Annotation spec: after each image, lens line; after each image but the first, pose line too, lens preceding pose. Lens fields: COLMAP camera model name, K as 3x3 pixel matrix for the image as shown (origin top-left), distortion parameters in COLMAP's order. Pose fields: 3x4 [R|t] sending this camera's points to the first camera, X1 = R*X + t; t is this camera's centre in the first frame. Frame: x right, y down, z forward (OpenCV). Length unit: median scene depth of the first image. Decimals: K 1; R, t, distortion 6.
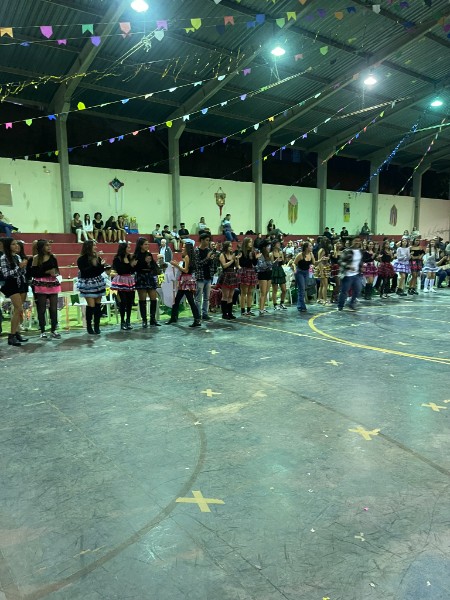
lens RADIAL K [[443.0, 0, 225.0], [0, 443.0, 300.0], [0, 0, 1]] dist [0.035940, -0.005872]
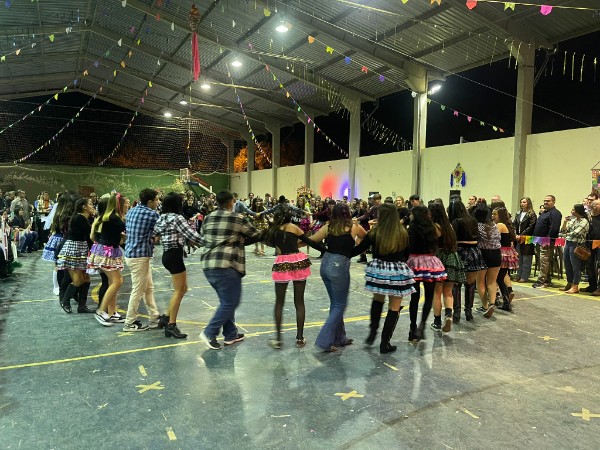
lens RADIAL K [[443.0, 0, 290.5], [0, 443.0, 224.5], [0, 0, 1]] dist [0.035940, -0.005872]
pose [[0.150754, -0.041623, 0.987695, -0.255334], [0.096715, 0.994941, 0.027166, -0.057174], [-0.983829, 0.091430, 0.154017, 0.390942]]
